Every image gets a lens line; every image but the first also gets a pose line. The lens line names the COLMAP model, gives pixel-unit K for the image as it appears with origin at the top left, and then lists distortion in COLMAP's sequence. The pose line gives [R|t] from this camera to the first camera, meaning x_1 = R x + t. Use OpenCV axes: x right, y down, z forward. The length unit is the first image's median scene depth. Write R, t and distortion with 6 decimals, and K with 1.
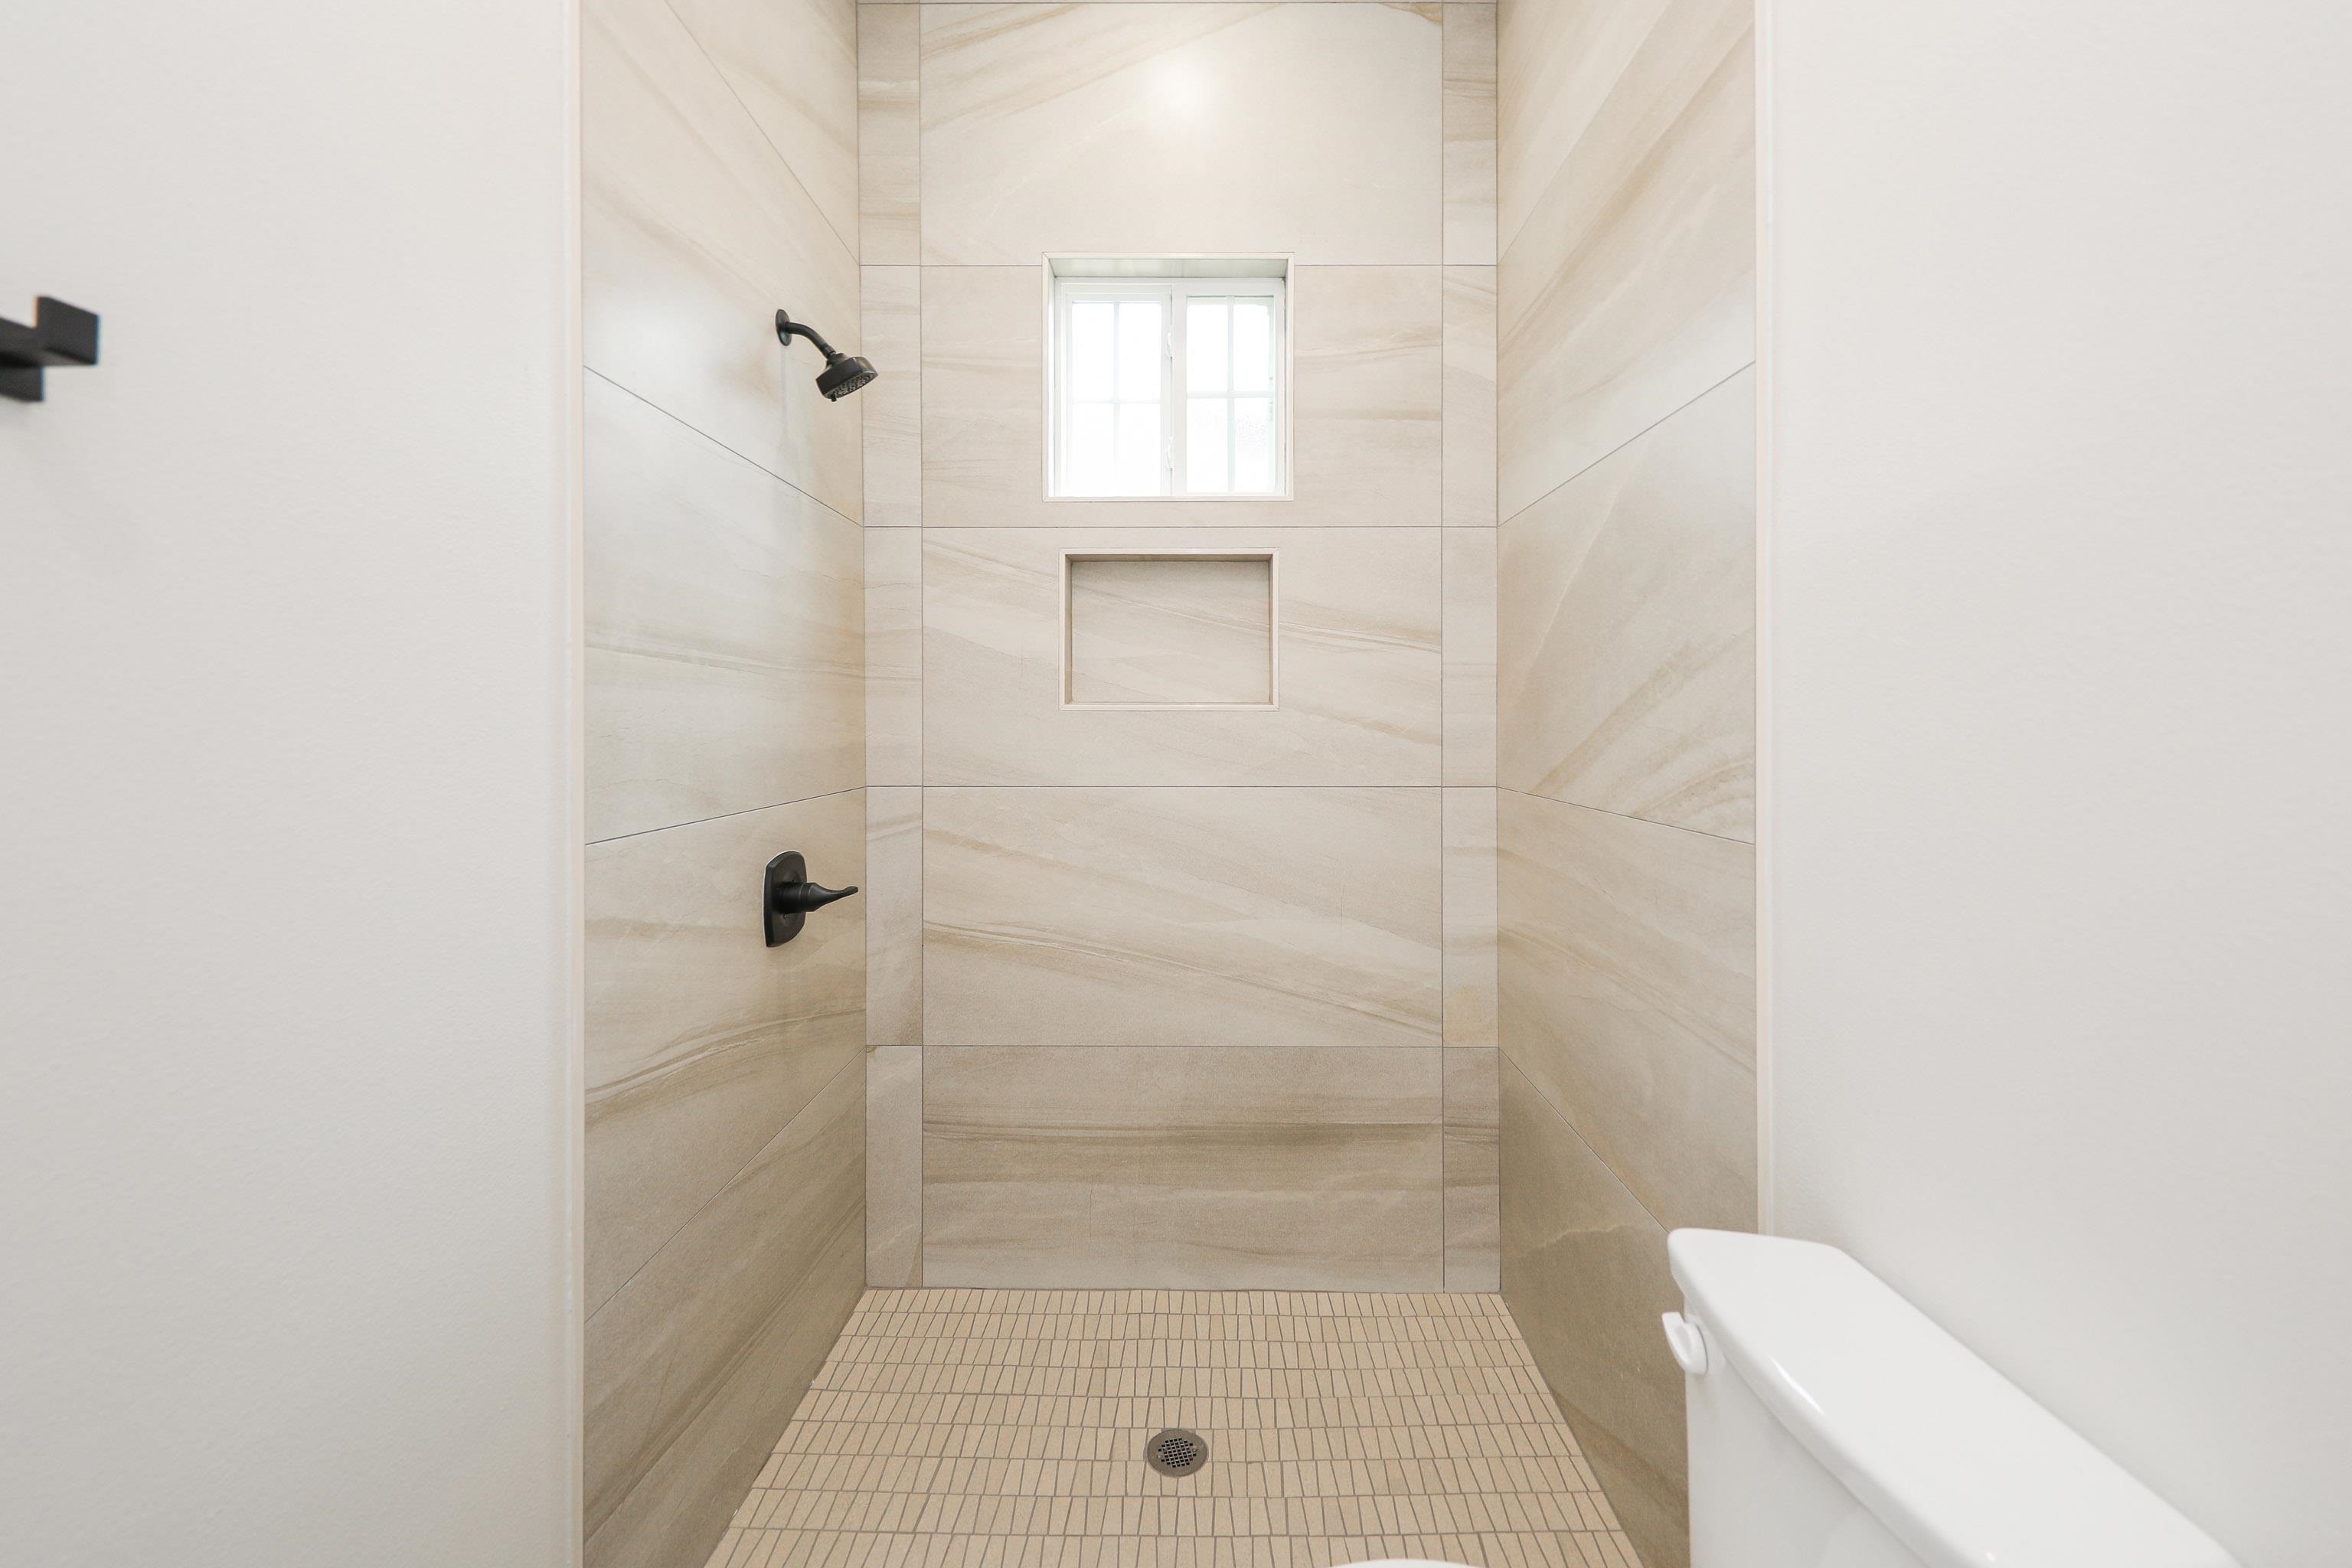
lens RADIAL K [[958.7, 0, 1187.0], [0, 958.7, 719.6], [0, 0, 1]] dist [0.012764, -0.000116]
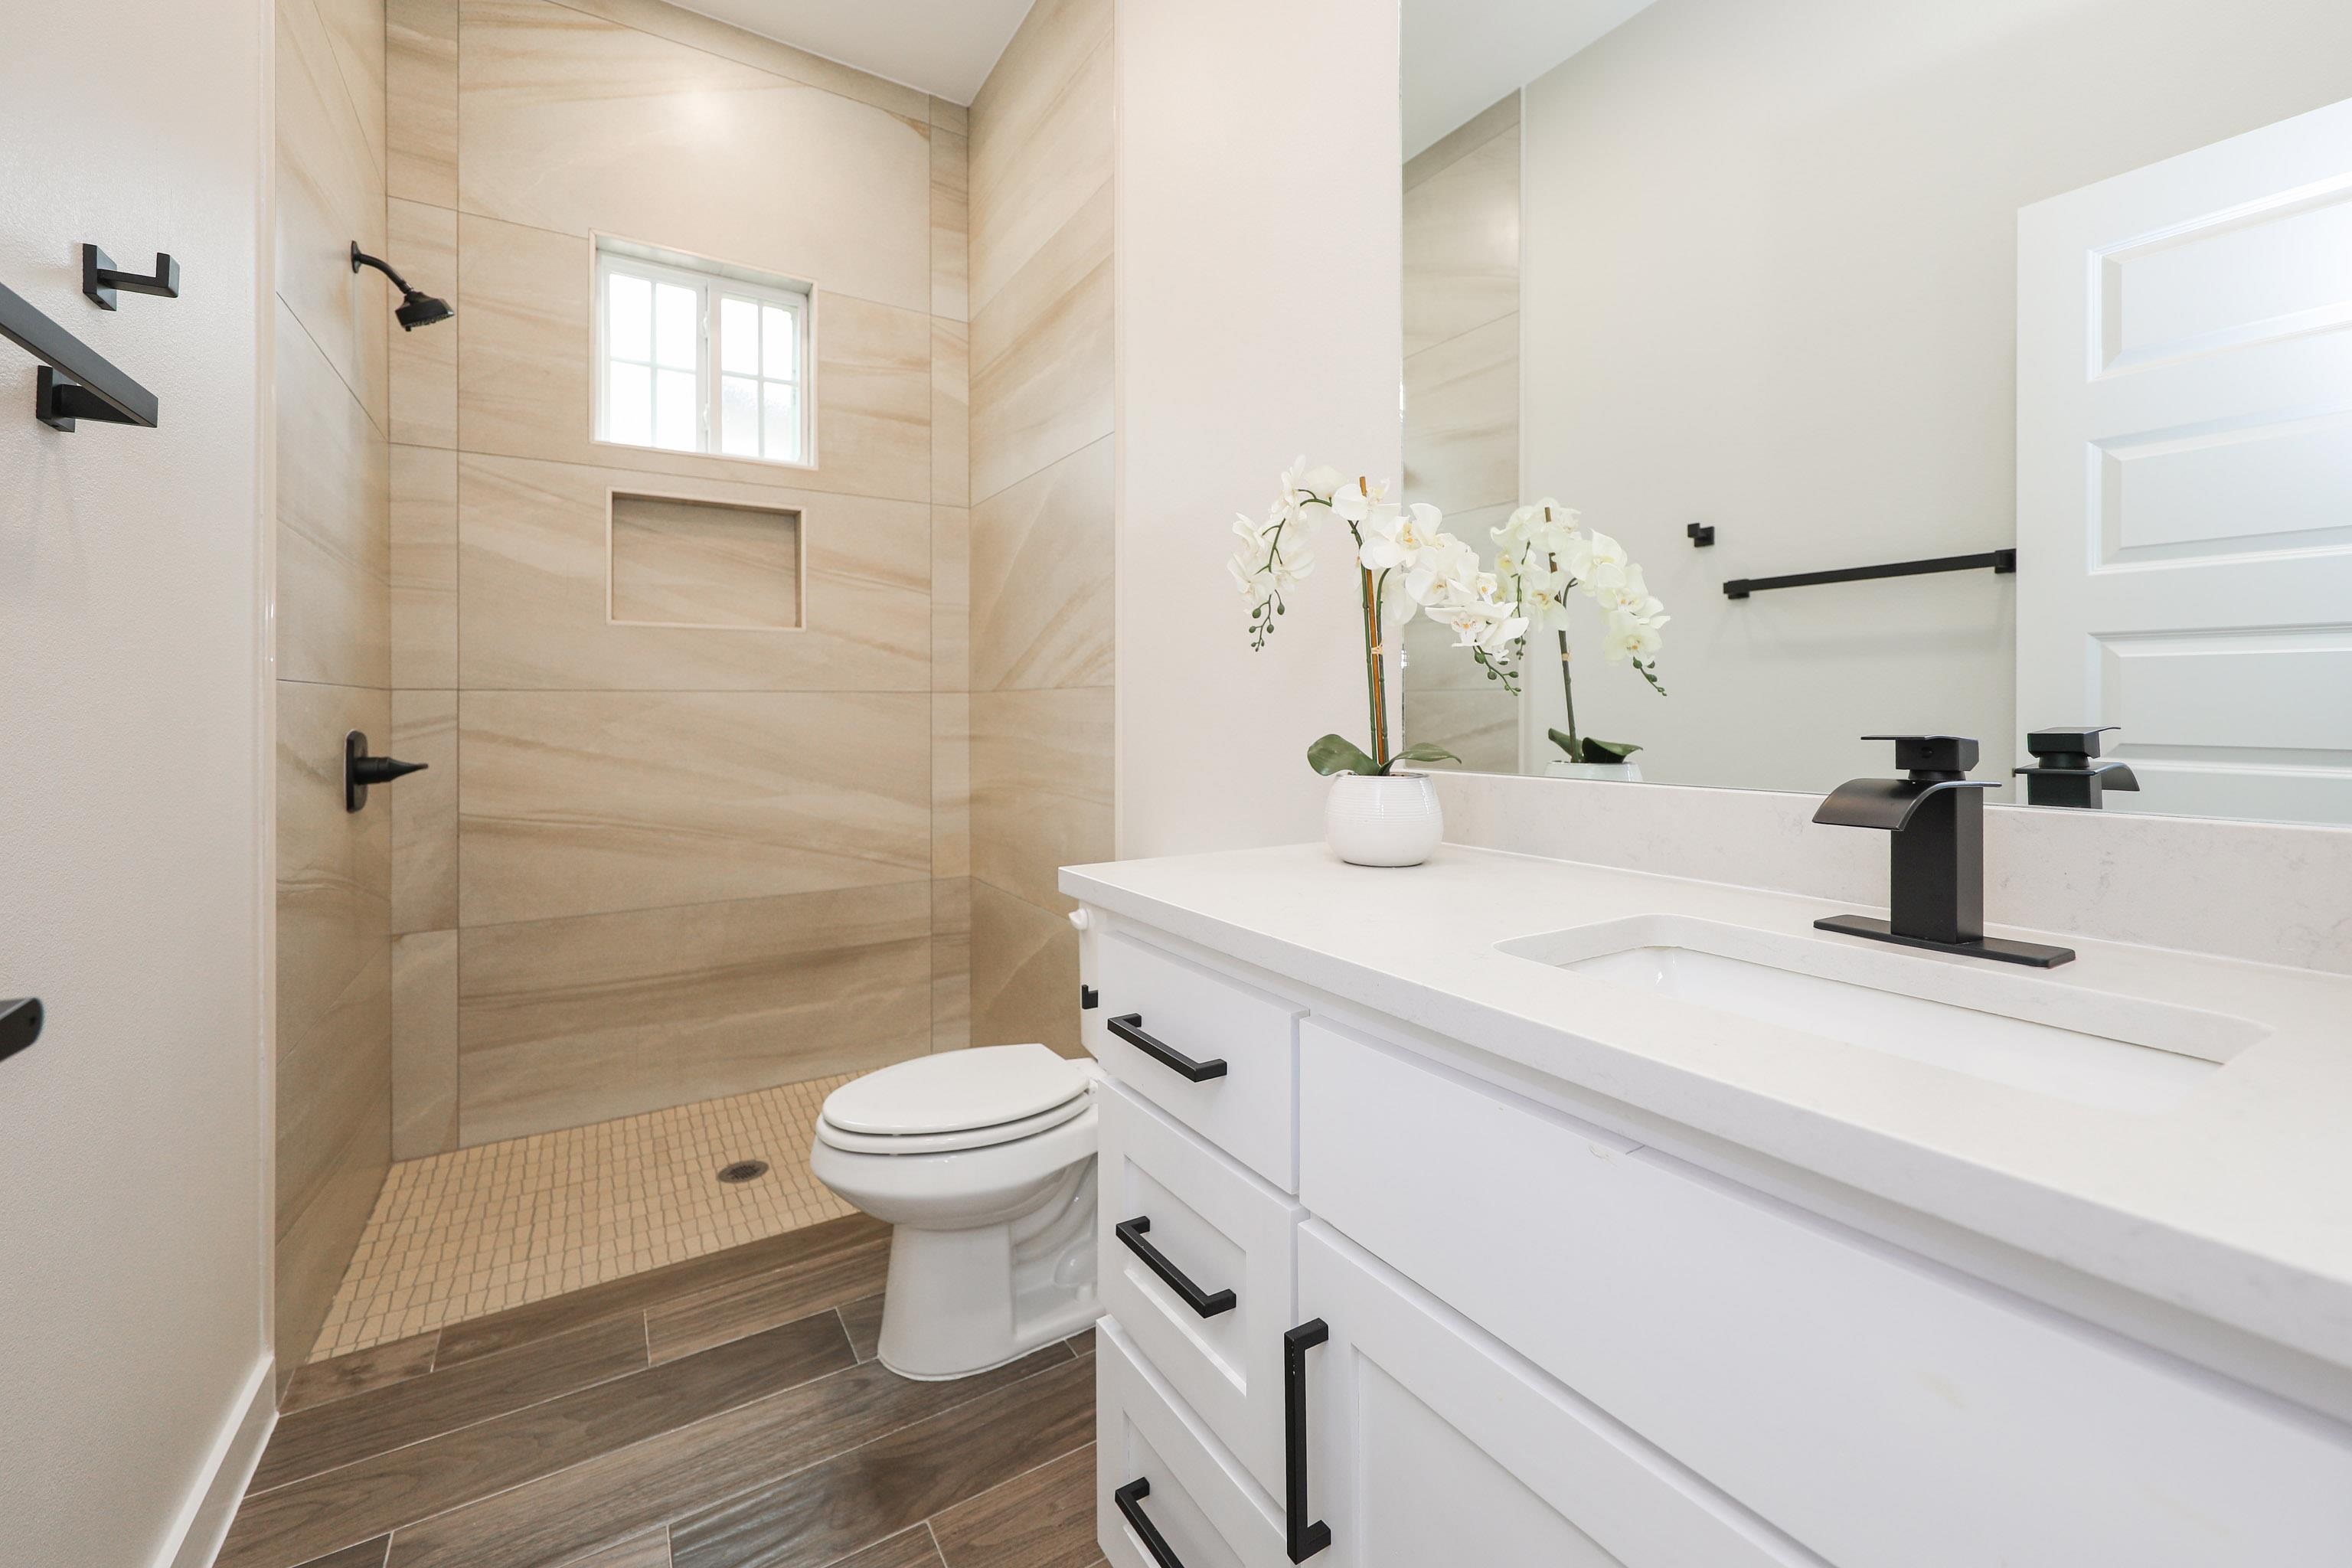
lens RADIAL K [[956.3, 0, 1183.4], [0, 956.3, 704.5], [0, 0, 1]] dist [-0.000985, -0.000297]
pose [[0.845473, 0.000228, 0.534019, -0.160945], [-0.000020, 1.000000, -0.000395, 0.087728], [-0.534019, 0.000323, 0.845473, -0.355255]]
